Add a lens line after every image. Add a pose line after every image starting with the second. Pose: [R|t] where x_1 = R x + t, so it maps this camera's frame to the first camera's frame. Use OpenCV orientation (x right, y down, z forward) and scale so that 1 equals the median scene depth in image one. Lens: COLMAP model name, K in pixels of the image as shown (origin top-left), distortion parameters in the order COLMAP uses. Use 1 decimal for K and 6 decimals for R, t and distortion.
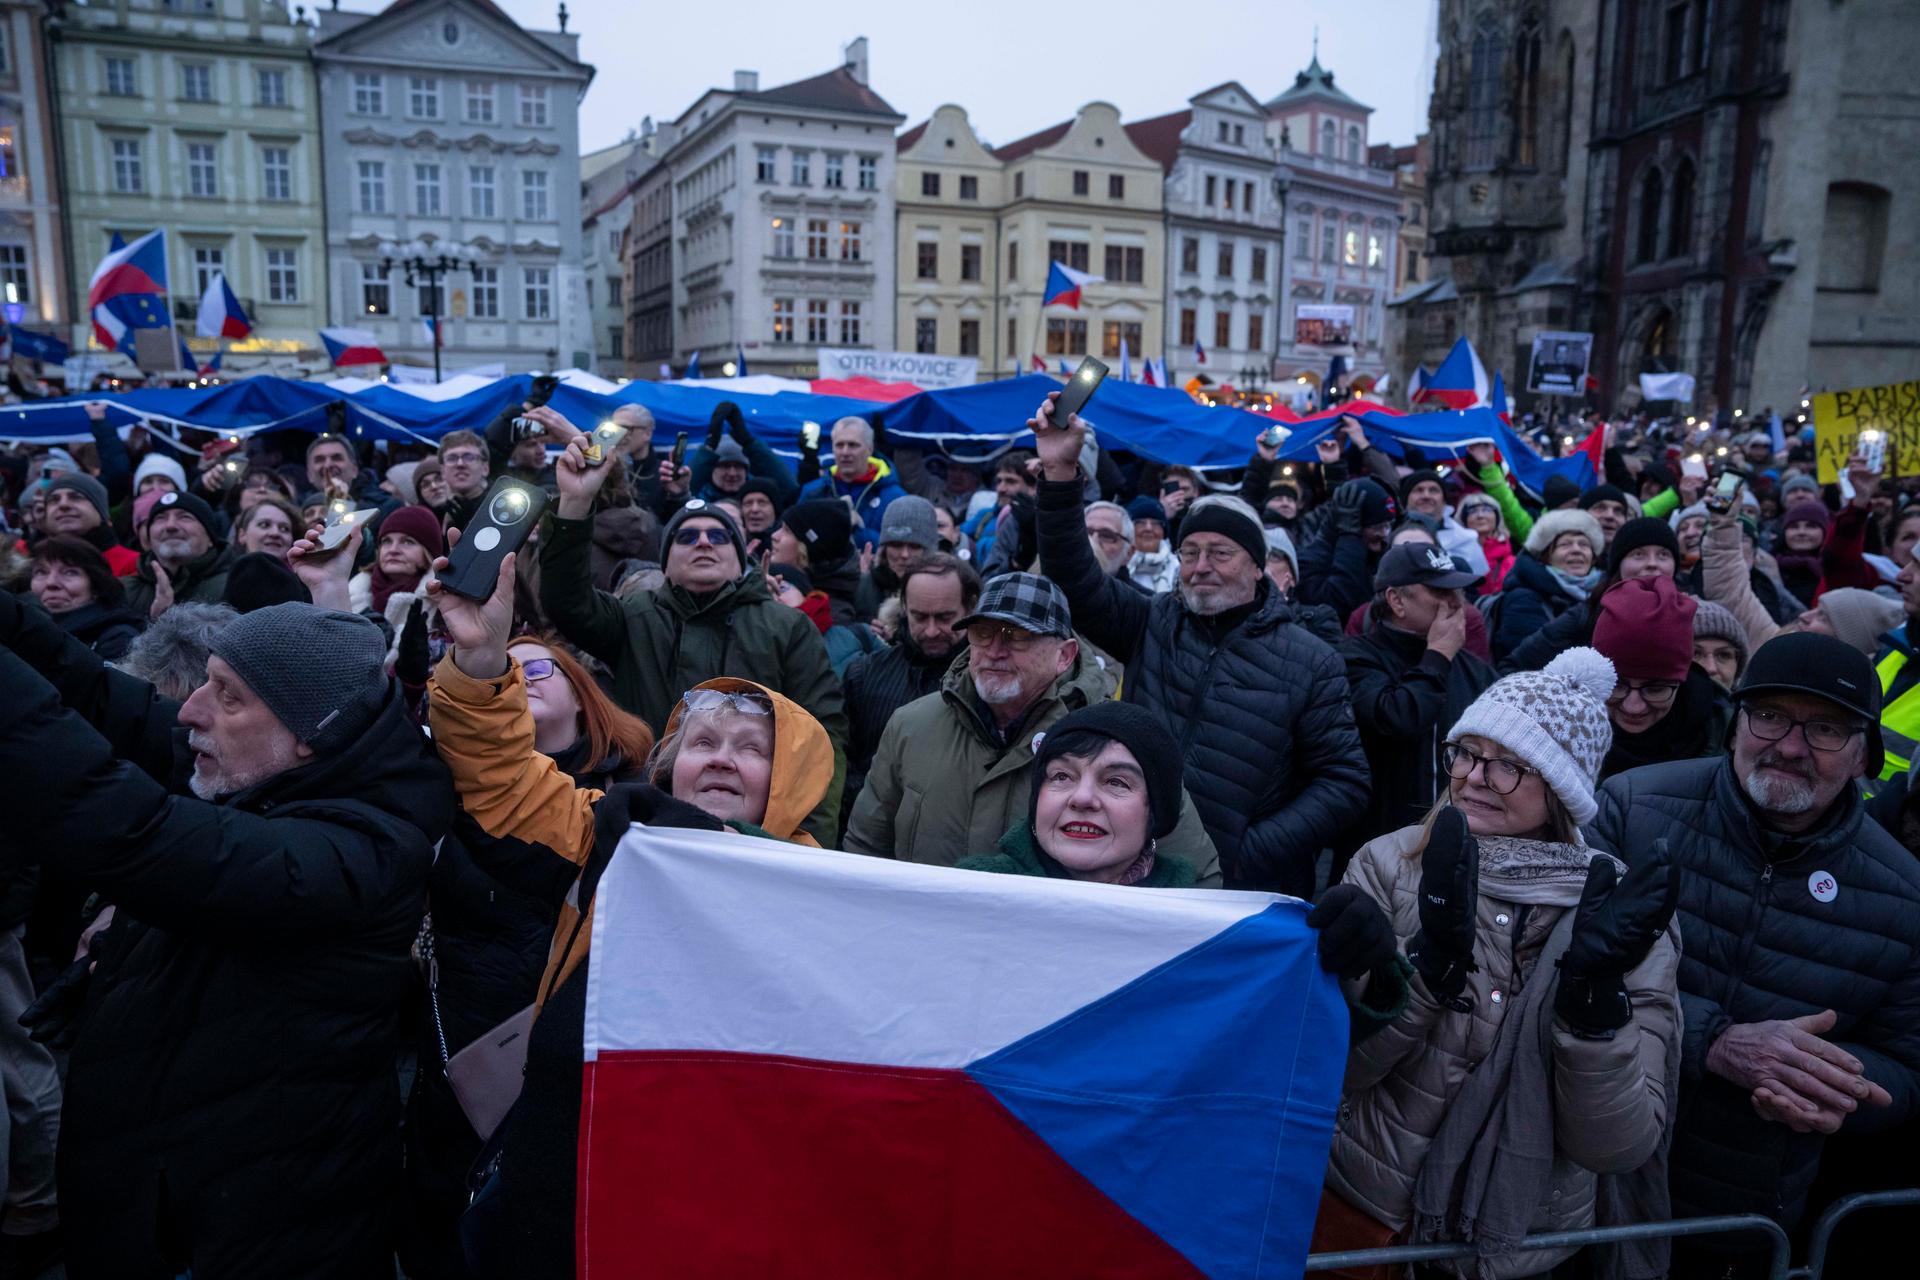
lens RADIAL K [[1300.6, 0, 960.0], [0, 1300.6, 640.0], [0, 0, 1]] dist [-0.113432, 0.086954]
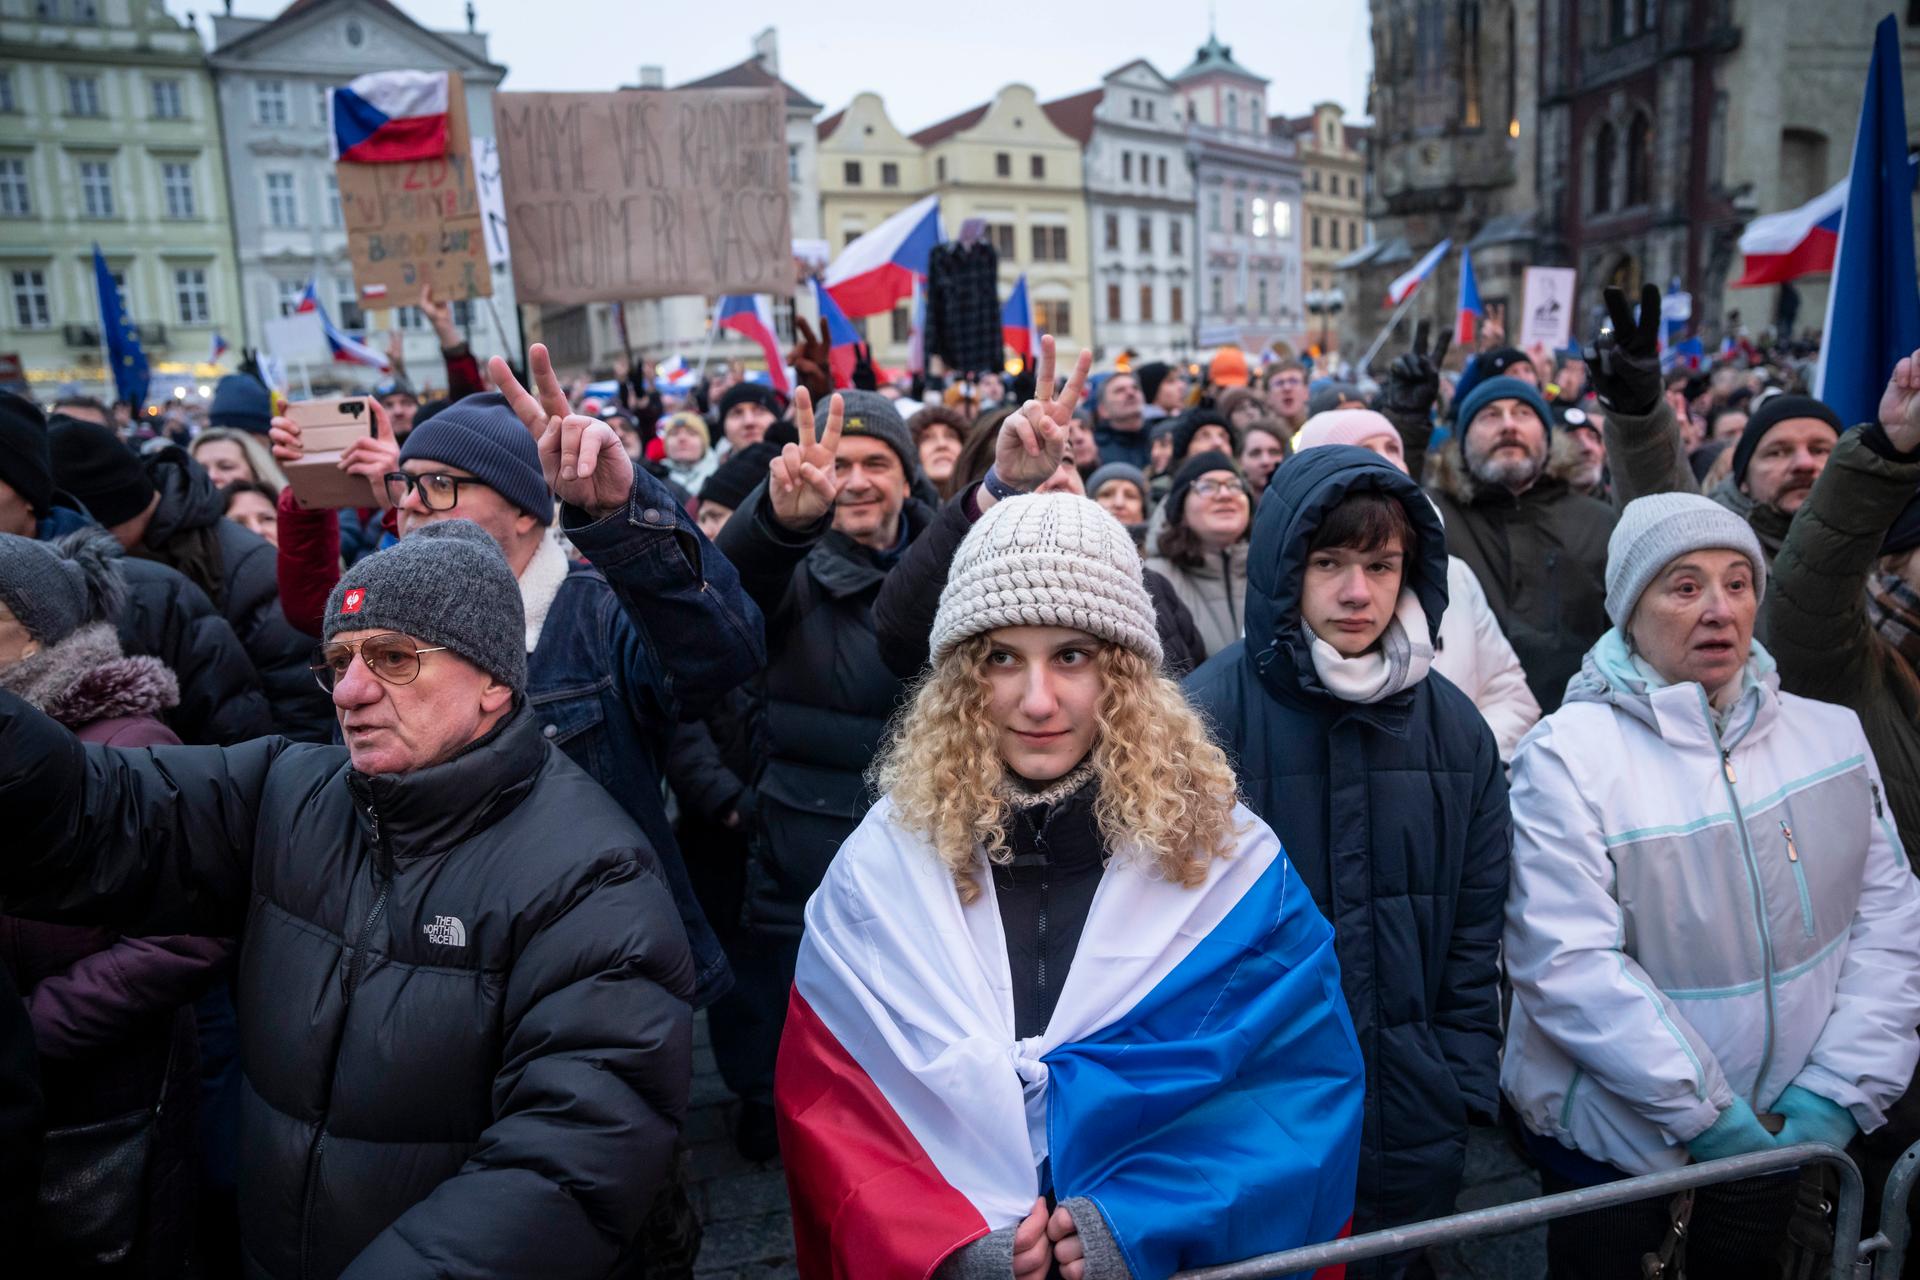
lens RADIAL K [[1300.6, 0, 960.0], [0, 1300.6, 640.0], [0, 0, 1]] dist [-0.113432, 0.086954]
pose [[0.993411, -0.073931, 0.087571, -0.062268], [0.073287, 0.997255, 0.010548, 0.002621], [-0.088110, -0.004060, 0.996102, 0.000217]]
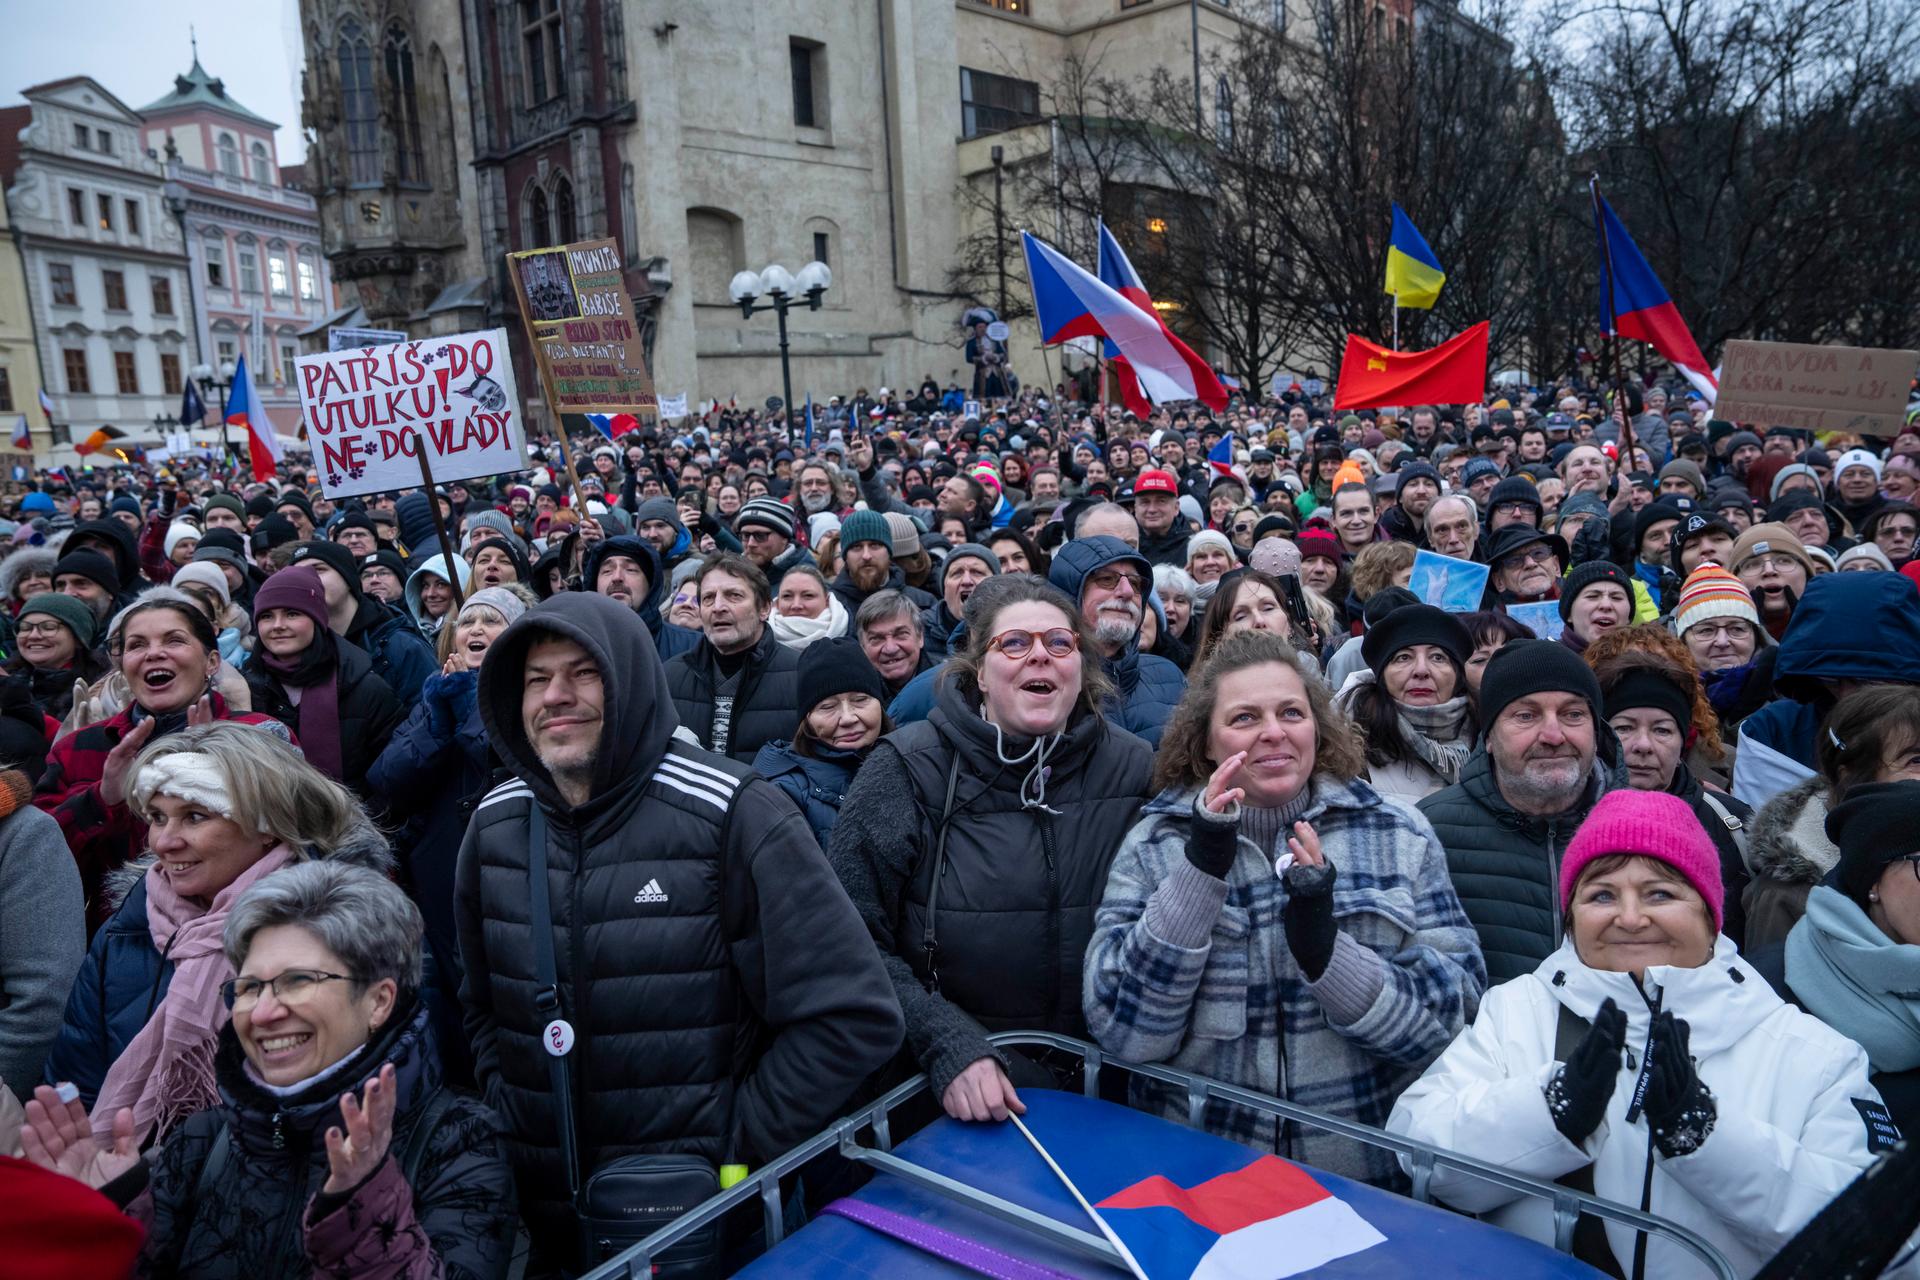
lens RADIAL K [[1300.6, 0, 960.0], [0, 1300.6, 640.0], [0, 0, 1]] dist [-0.113432, 0.086954]
pose [[0.739447, -0.161600, 0.653532, 0.048621], [0.177176, 0.983254, 0.042664, -0.004482], [-0.649482, 0.084243, 0.755696, 0.030467]]
